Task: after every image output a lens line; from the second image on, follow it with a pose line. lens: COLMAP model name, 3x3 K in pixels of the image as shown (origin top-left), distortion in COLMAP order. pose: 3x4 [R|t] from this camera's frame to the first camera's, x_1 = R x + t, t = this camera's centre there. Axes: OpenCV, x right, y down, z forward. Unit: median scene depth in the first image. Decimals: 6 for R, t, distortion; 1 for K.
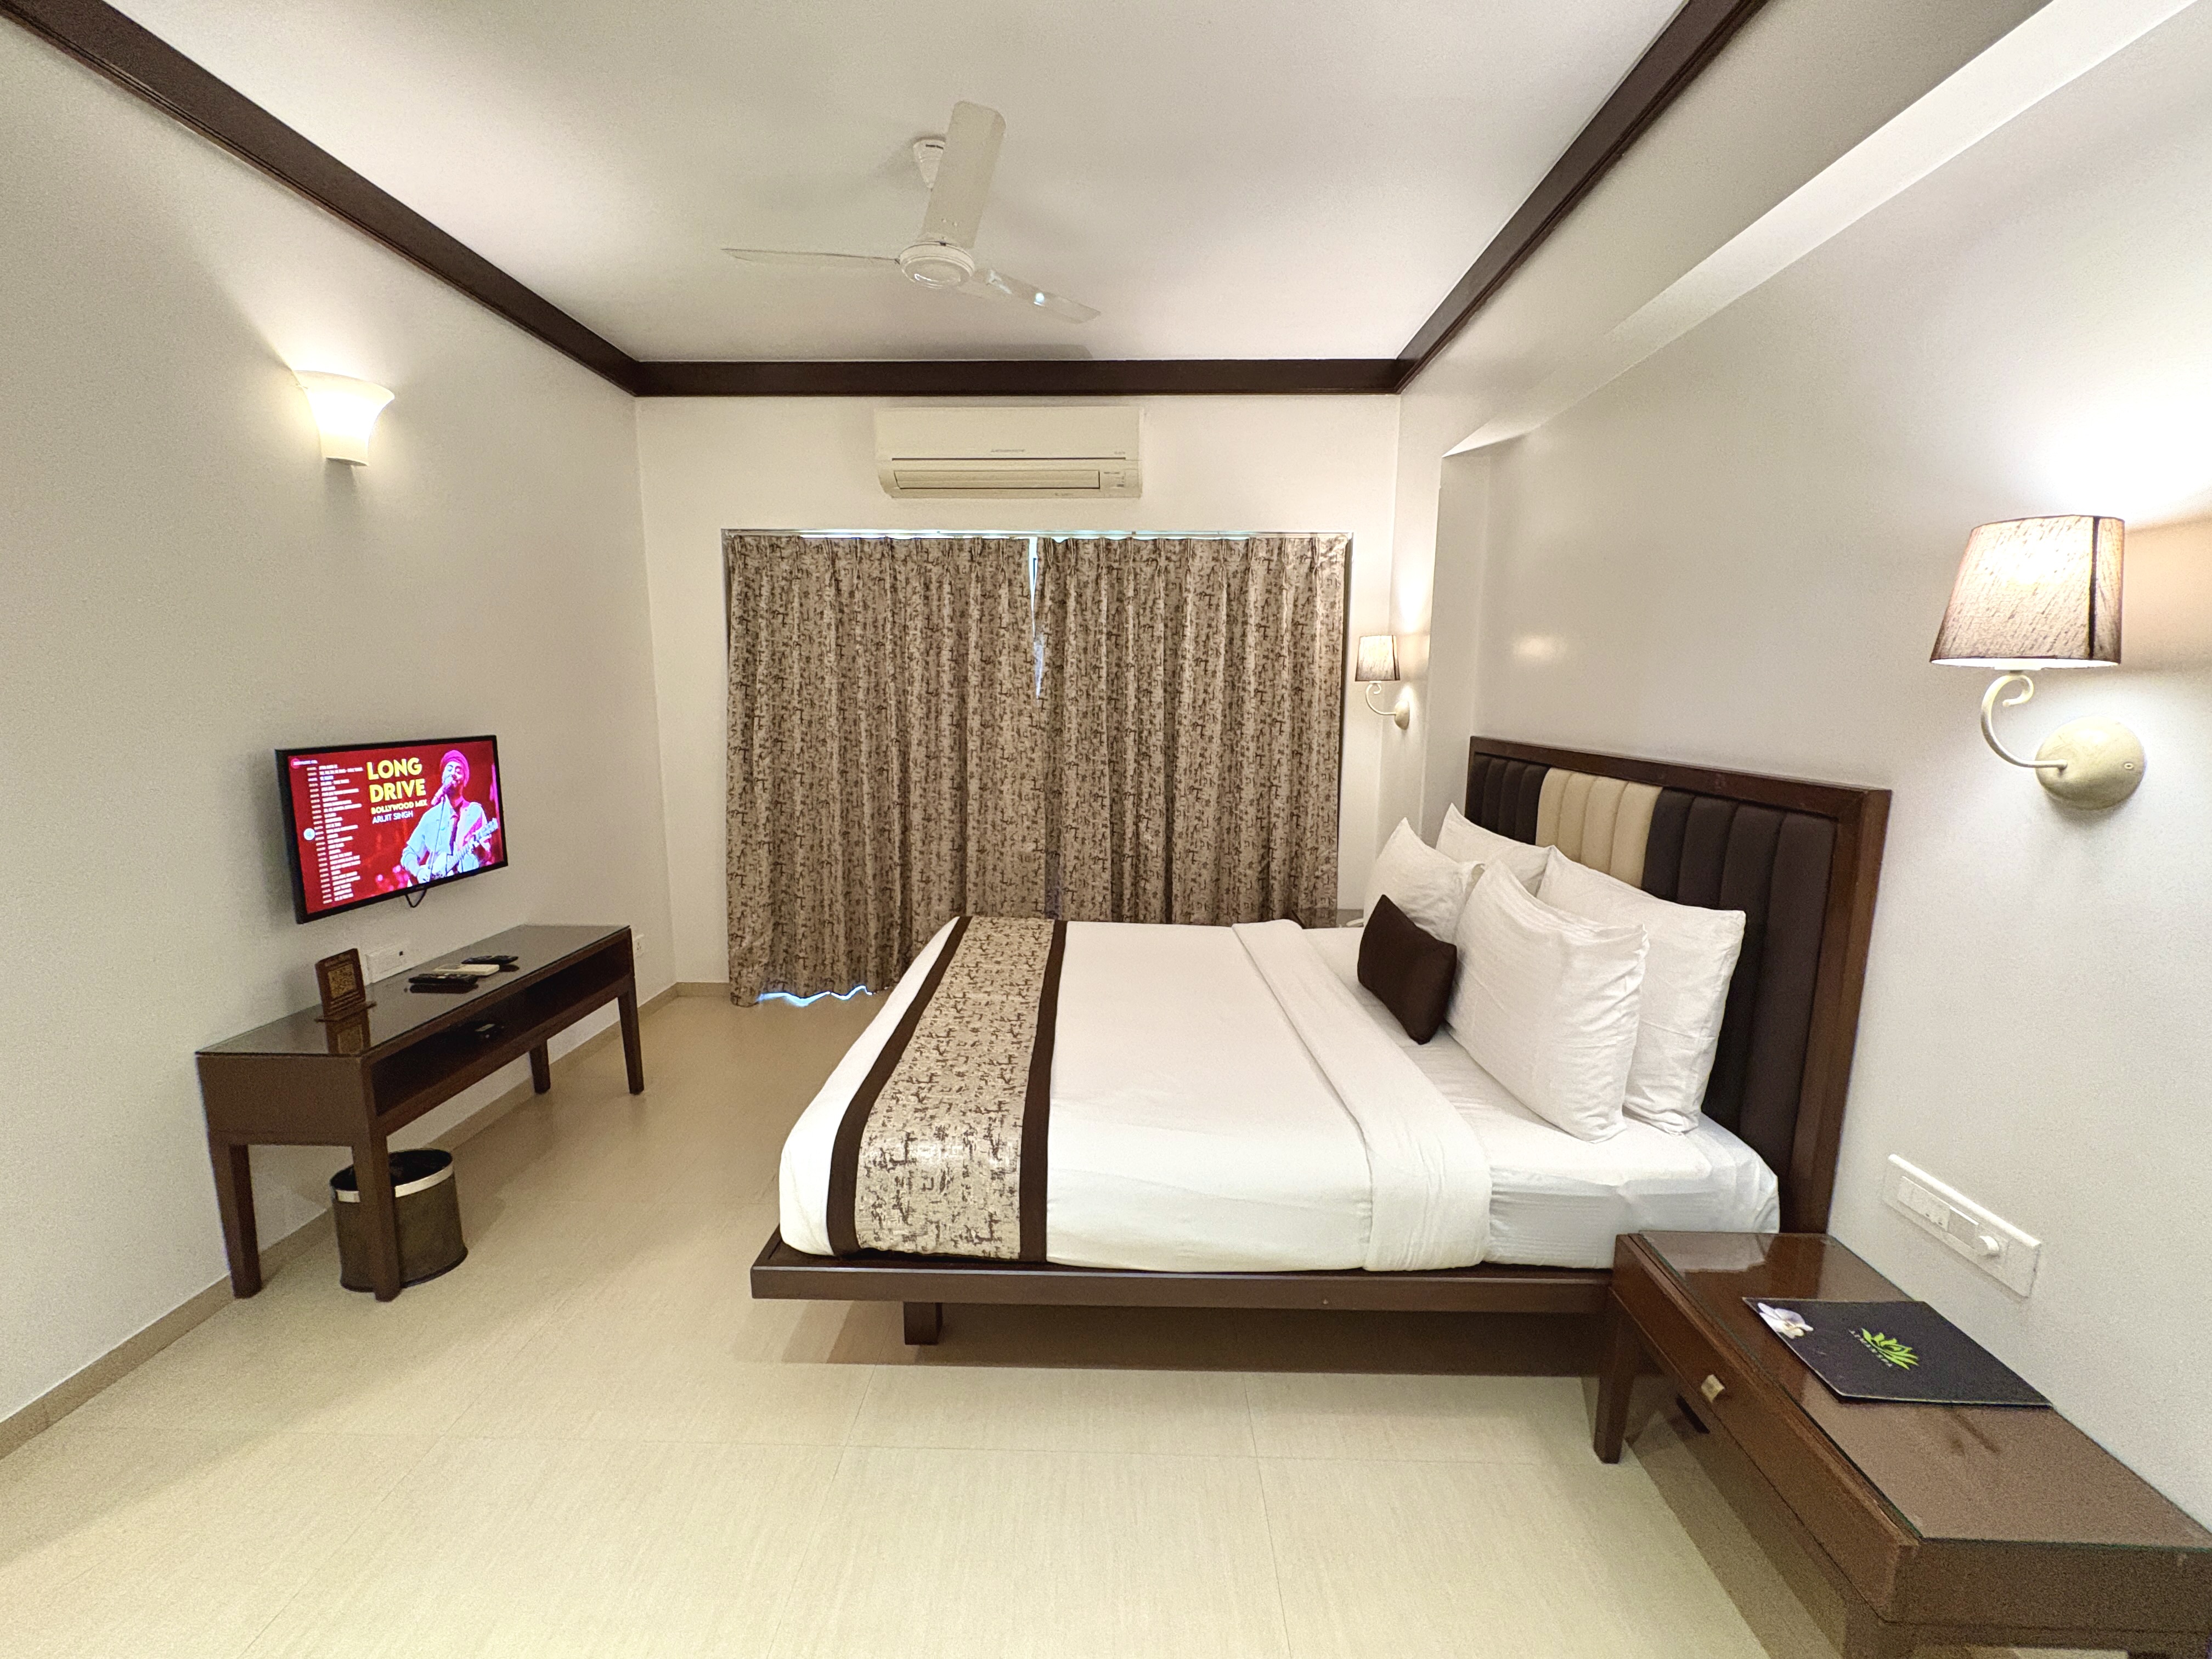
lens RADIAL K [[881.1, 0, 1106.0], [0, 881.1, 829.5], [0, 0, 1]] dist [0.000908, 0.000150]
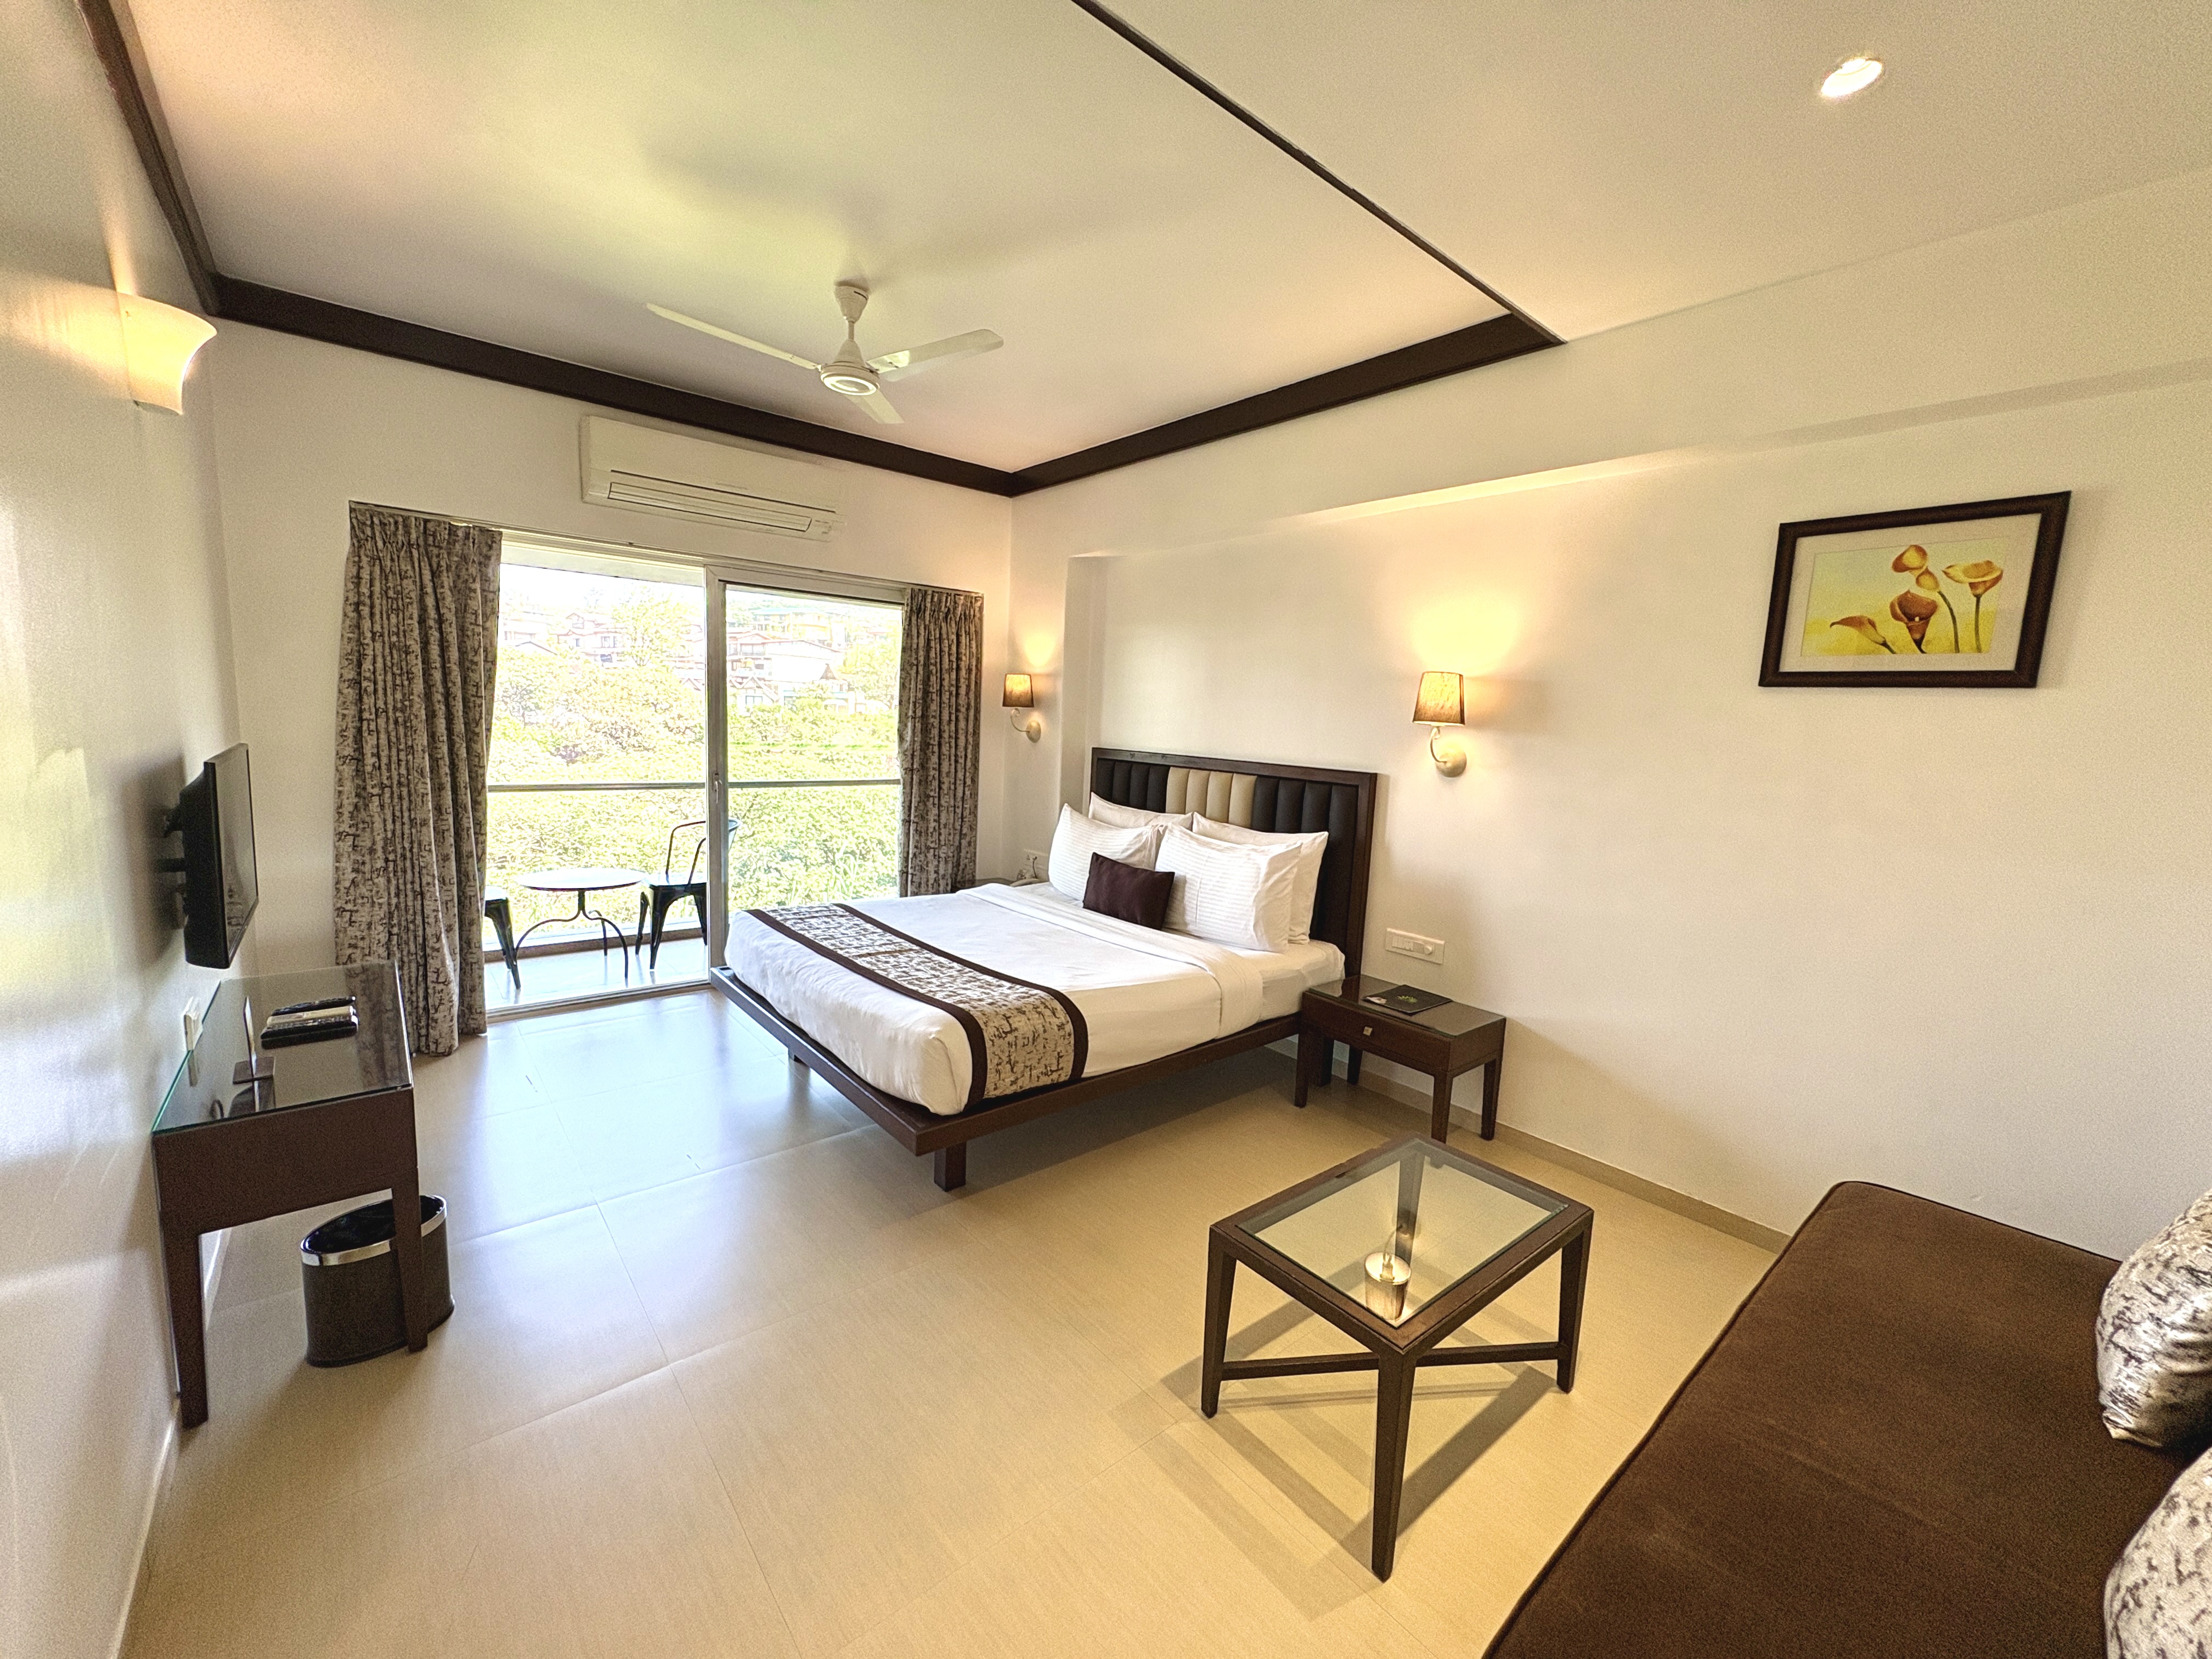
lens RADIAL K [[881.1, 0, 1106.0], [0, 881.1, 829.5], [0, 0, 1]] dist [0.000908, 0.000150]
pose [[0.748507, -0.056915, 0.660680, -0.602825], [0.064172, 0.997851, 0.013258, 0.014169], [-0.660014, 0.032474, 0.750551, -0.135216]]
